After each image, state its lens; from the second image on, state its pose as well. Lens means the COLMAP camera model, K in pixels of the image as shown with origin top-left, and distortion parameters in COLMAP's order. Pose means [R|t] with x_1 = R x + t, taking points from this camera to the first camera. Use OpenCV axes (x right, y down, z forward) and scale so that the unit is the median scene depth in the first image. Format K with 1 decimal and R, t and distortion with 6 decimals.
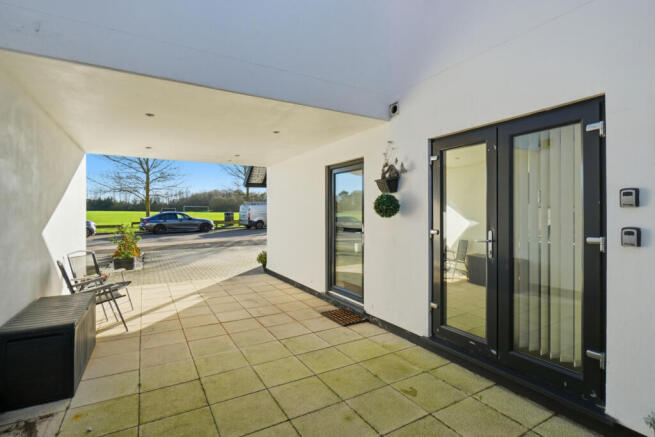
lens RADIAL K [[308.4, 0, 326.6], [0, 308.4, 215.1], [0, 0, 1]] dist [-0.002024, -0.000500]
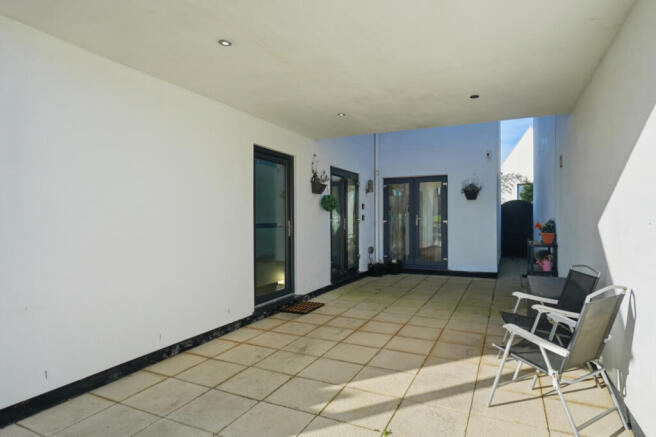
lens RADIAL K [[369.6, 0, 329.4], [0, 369.6, 218.2], [0, 0, 1]] dist [-0.001284, -0.000123]
pose [[-0.550769, -0.000841, 0.834658, -1.208118], [0.002123, 0.999995, 0.002409, 0.033952], [-0.834655, 0.003099, -0.550764, 1.894772]]
